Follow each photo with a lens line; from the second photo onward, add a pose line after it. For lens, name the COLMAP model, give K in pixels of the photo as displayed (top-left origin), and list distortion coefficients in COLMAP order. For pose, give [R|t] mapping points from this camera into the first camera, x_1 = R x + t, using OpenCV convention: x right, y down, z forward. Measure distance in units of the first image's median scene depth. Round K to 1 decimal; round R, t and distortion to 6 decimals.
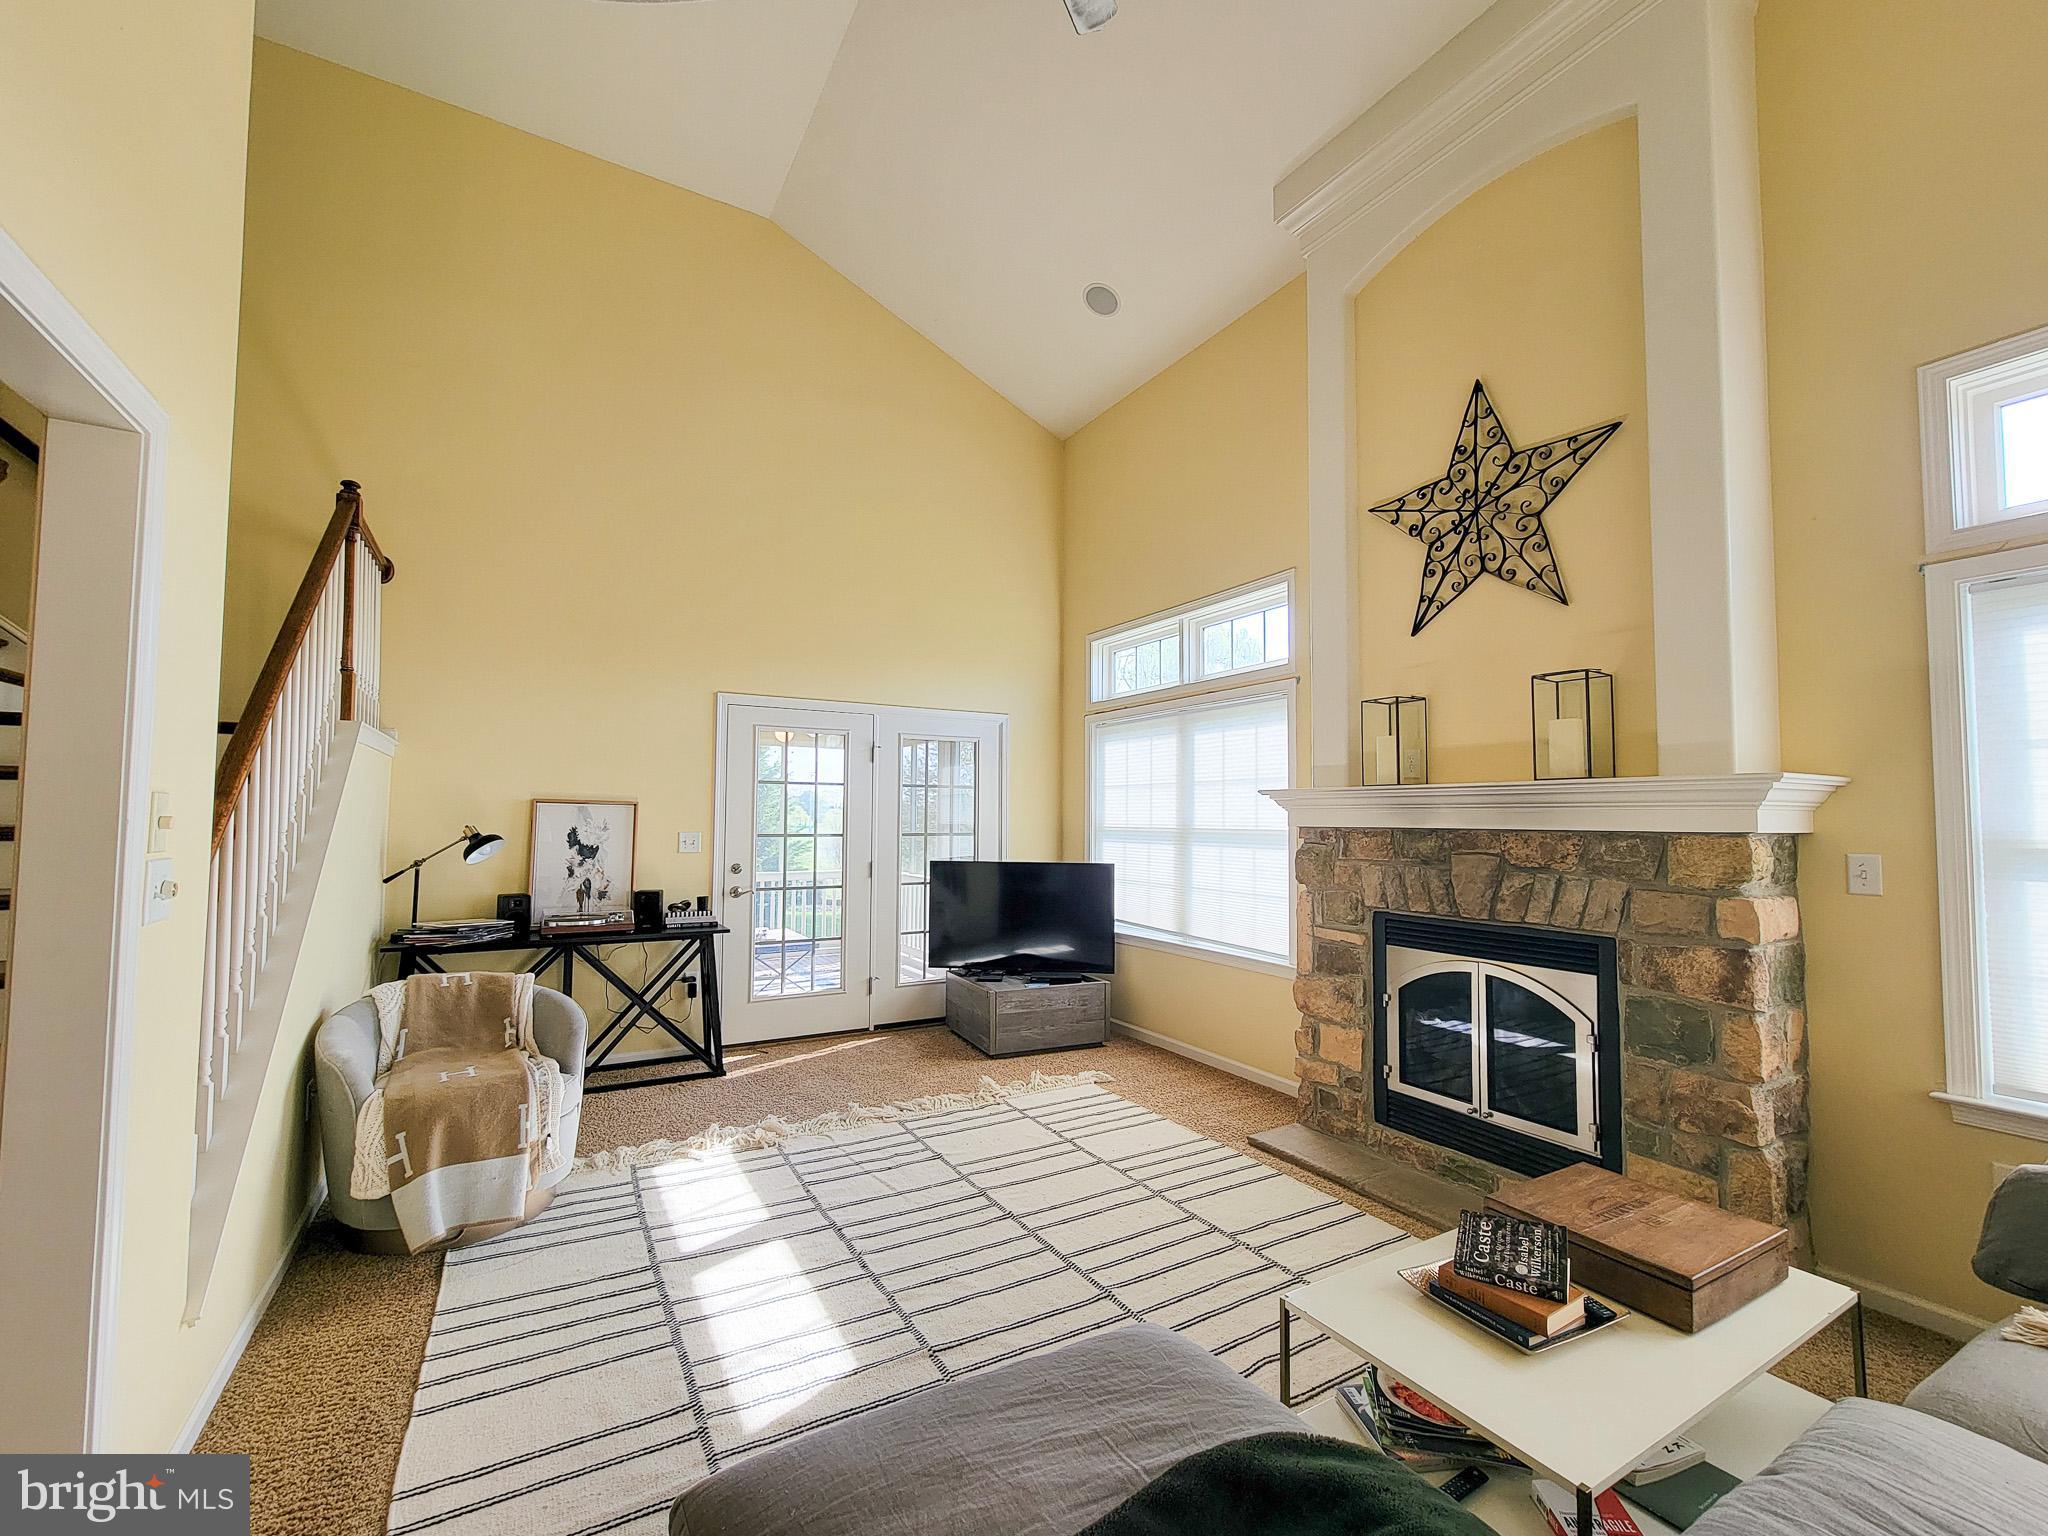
lens RADIAL K [[855.0, 0, 1029.0], [0, 855.0, 780.7], [0, 0, 1]] dist [-0.003058, -0.000233]
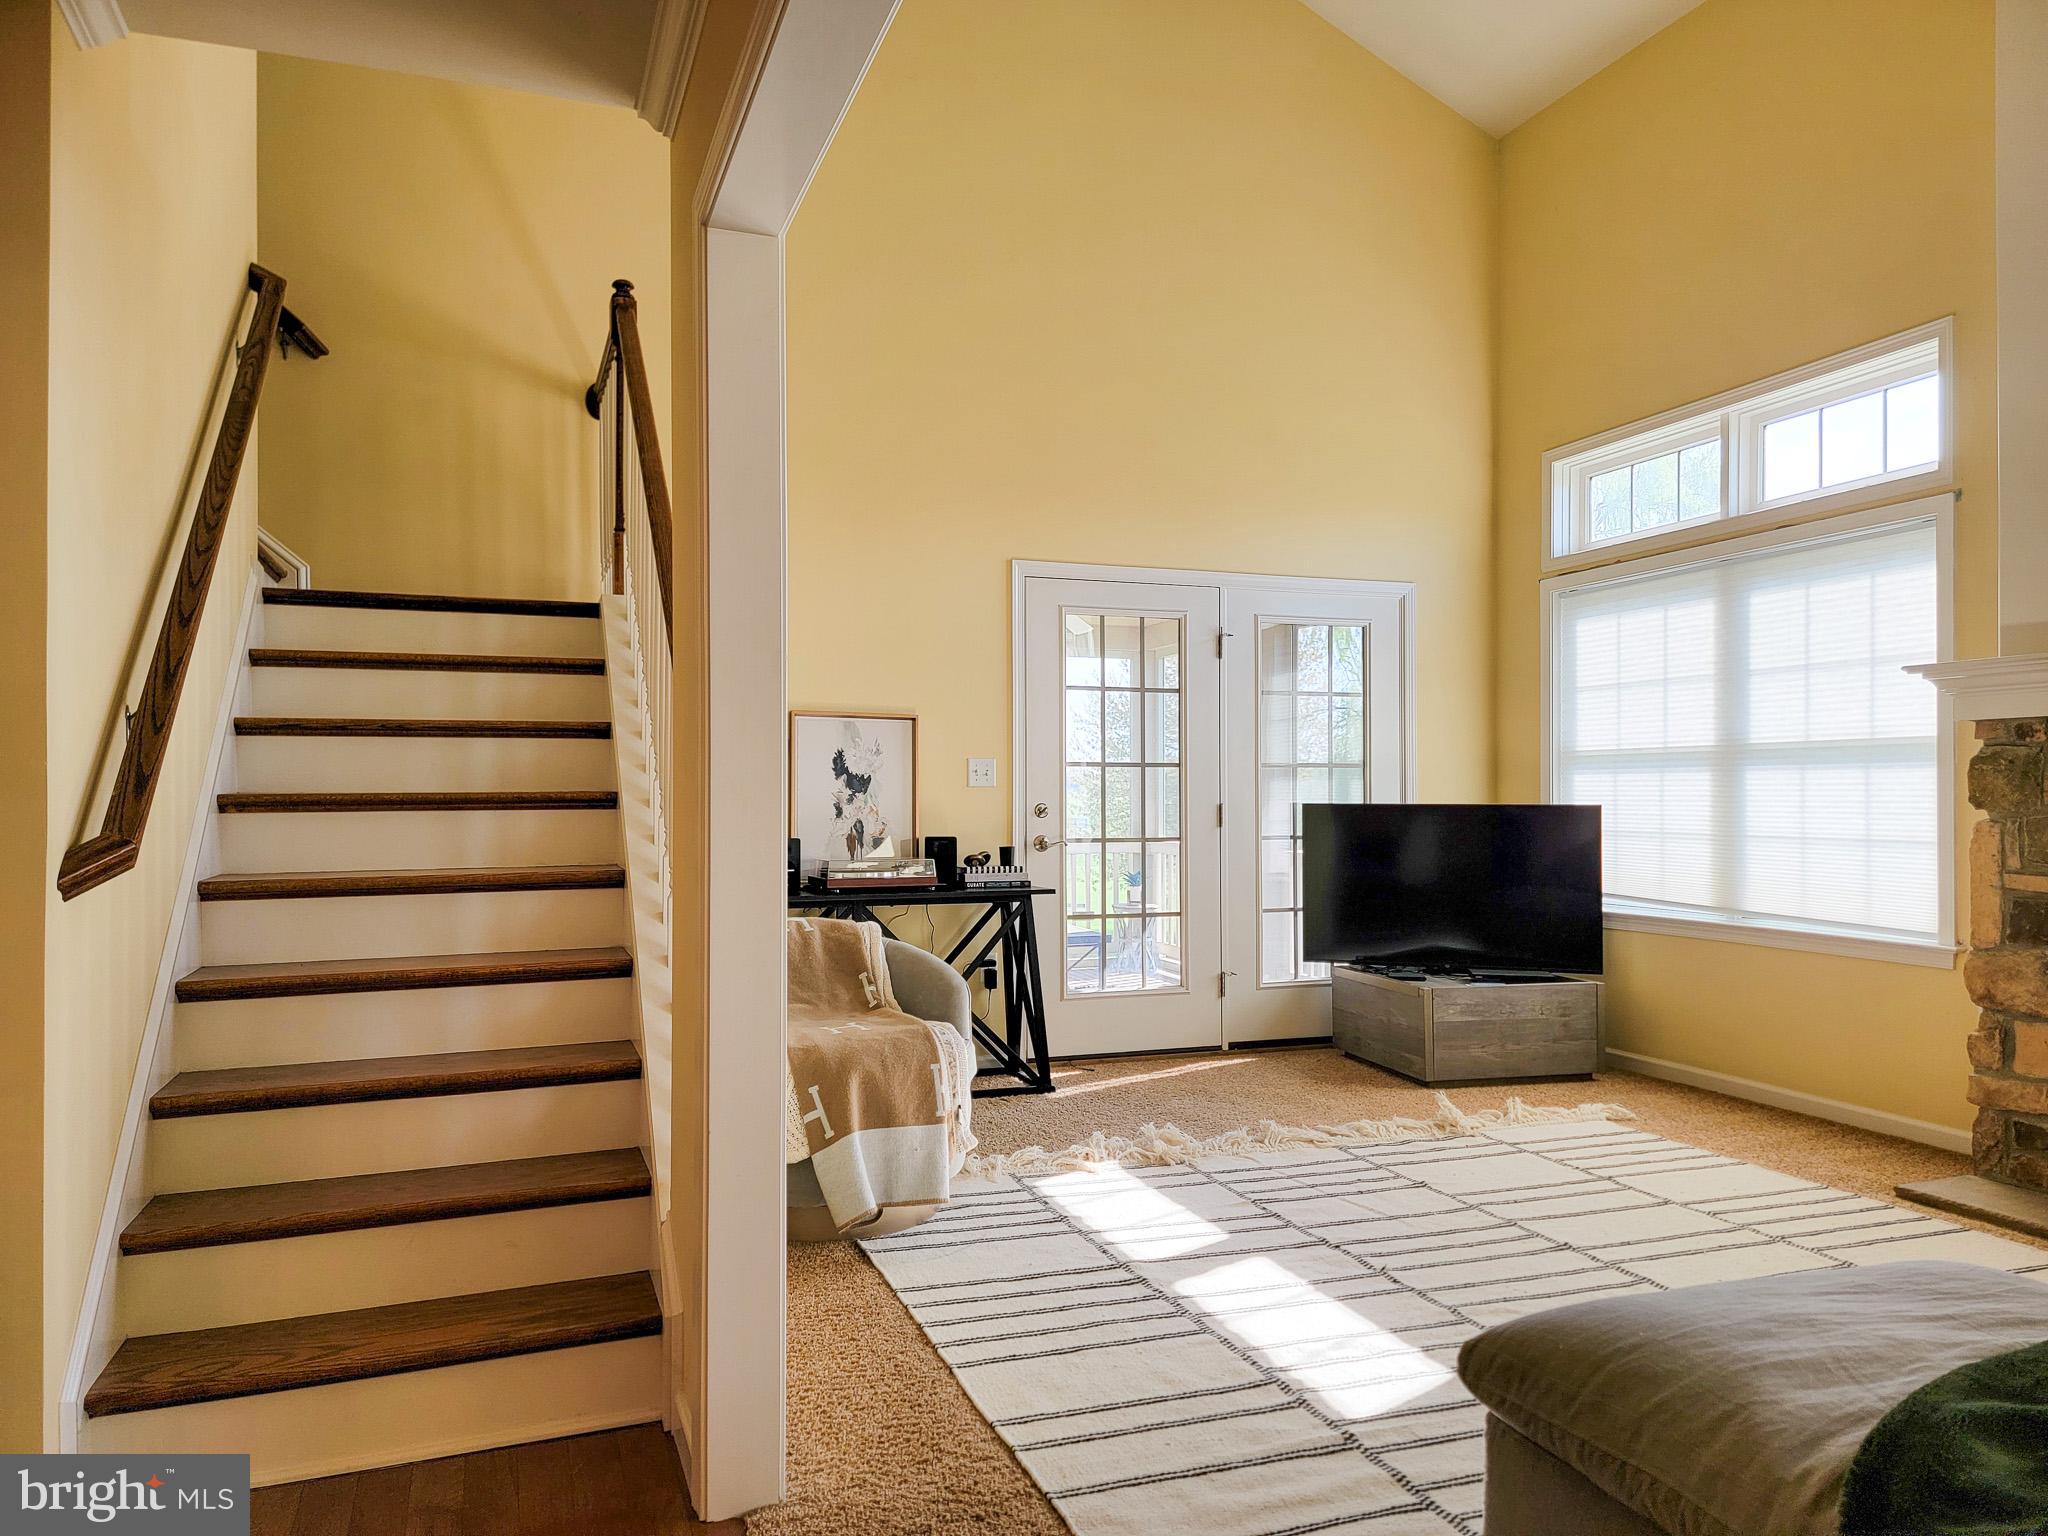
lens RADIAL K [[1424.0, 0, 1029.6], [0, 1424.0, 791.6], [0, 0, 1]] dist [0.094182, -0.075862]
pose [[0.985337, -0.007900, -0.170439, -0.216850], [0.014852, 0.999107, 0.039552, 0.057991], [0.169974, -0.041504, 0.984574, -0.224199]]
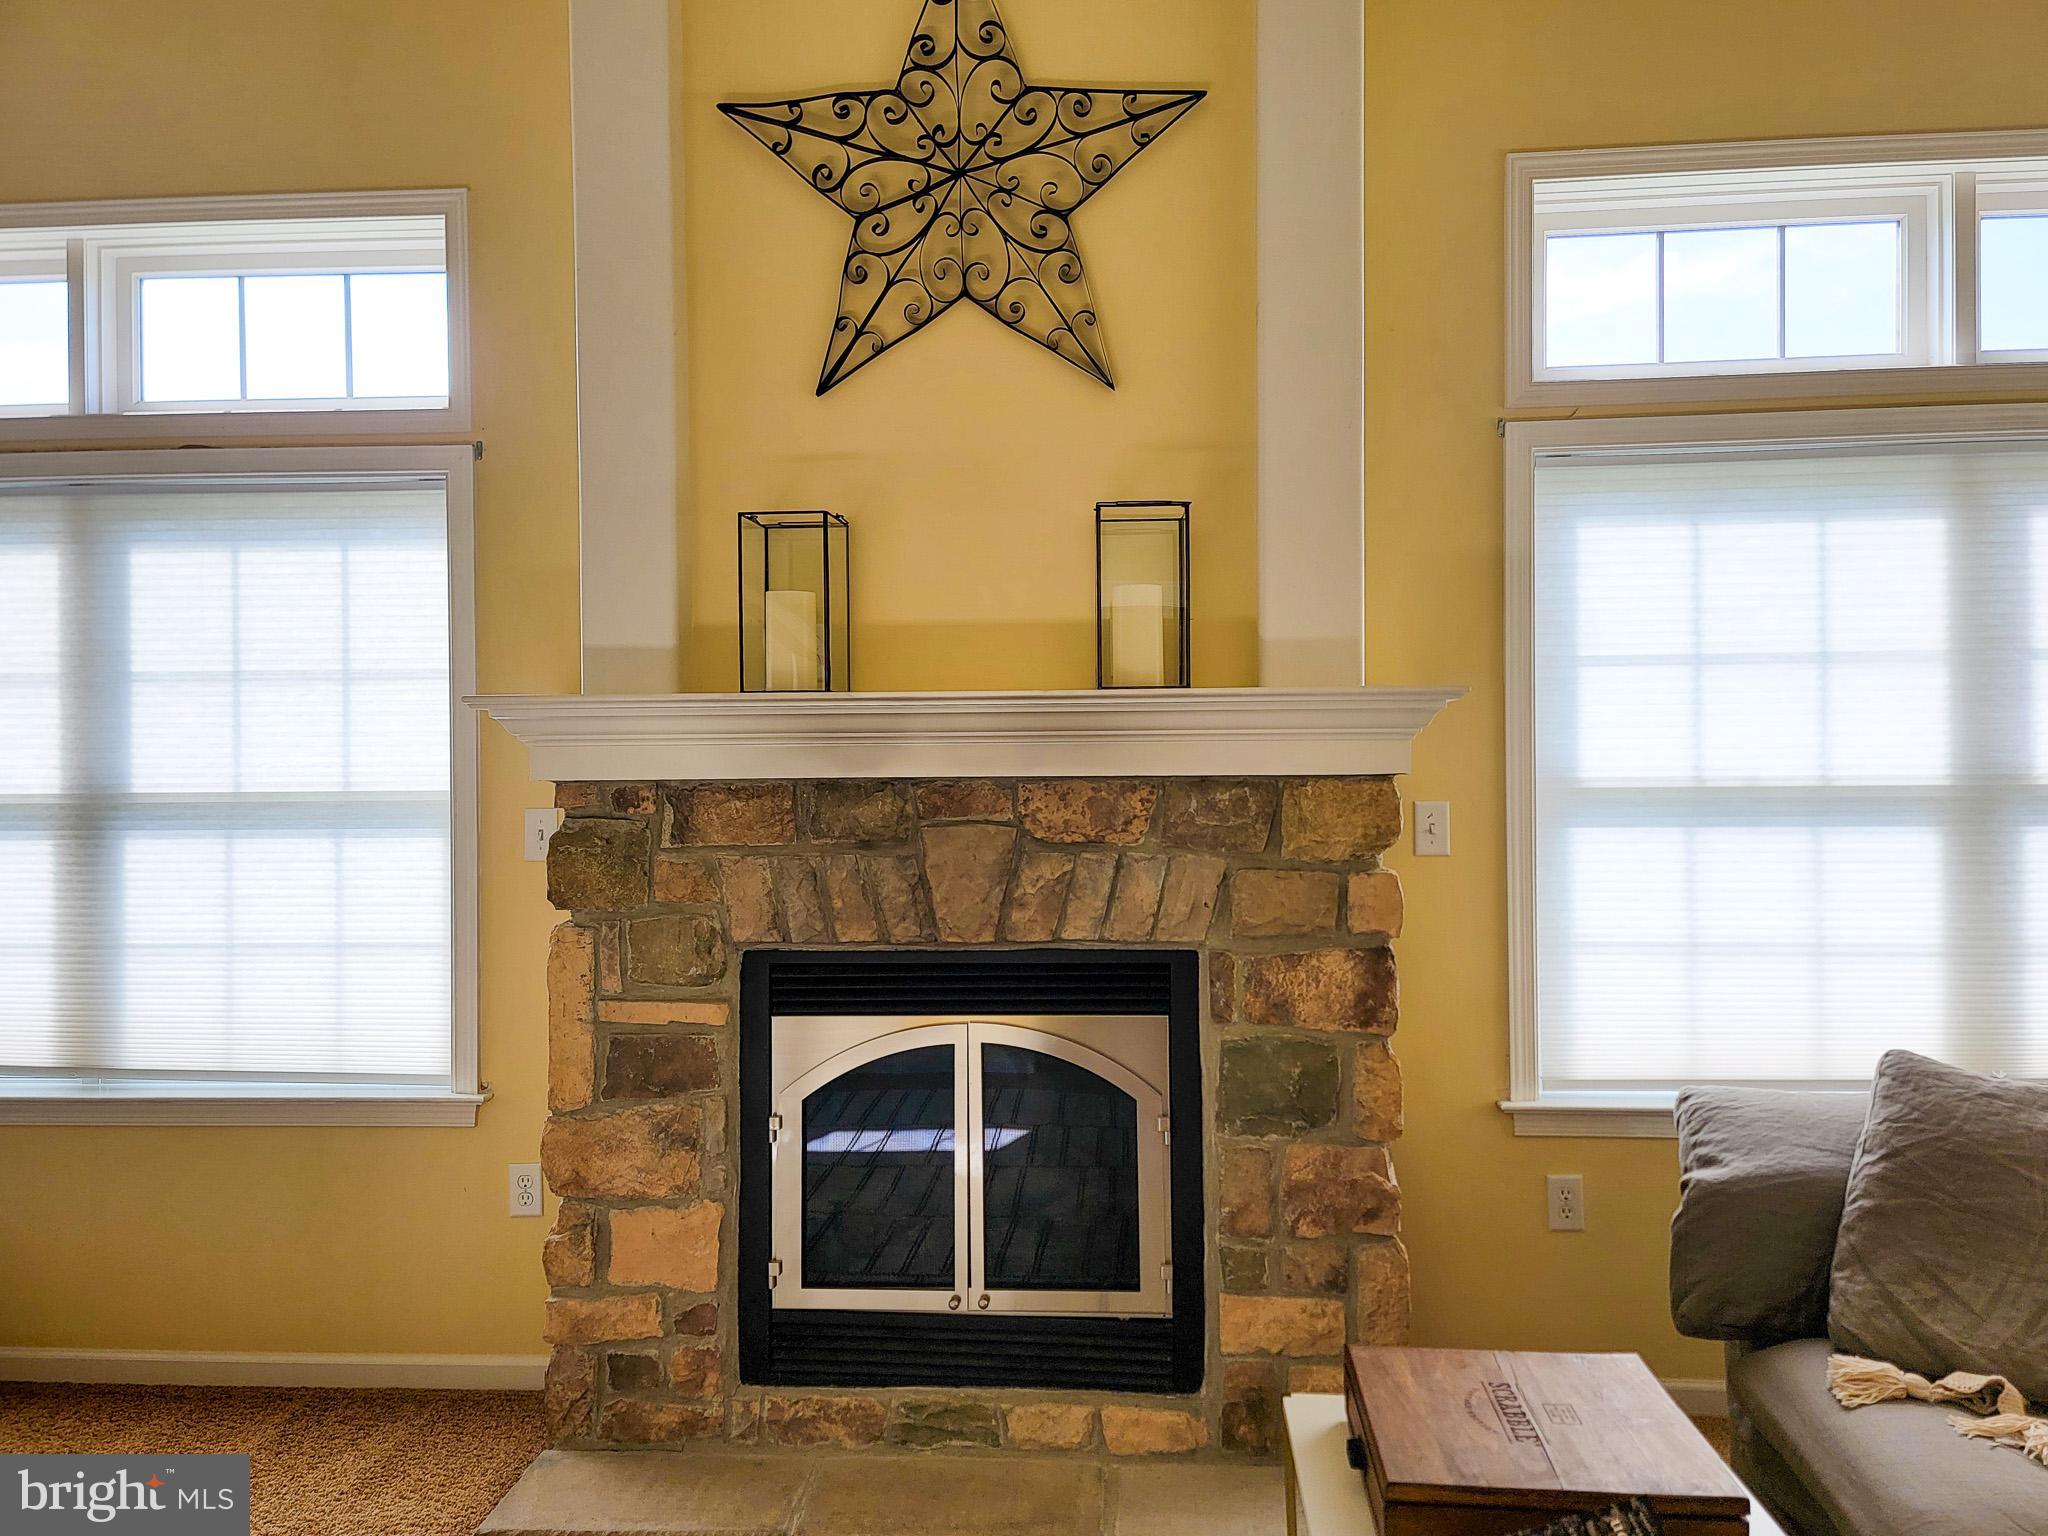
lens RADIAL K [[1412.0, 0, 1034.3], [0, 1412.0, 774.5], [0, 0, 1]] dist [0.085406, -0.071347]
pose [[0.561345, -0.012861, 0.827482, -0.170185], [-0.025322, 0.999144, 0.032707, 0.021902], [-0.827195, -0.039313, 0.560538, 0.416779]]
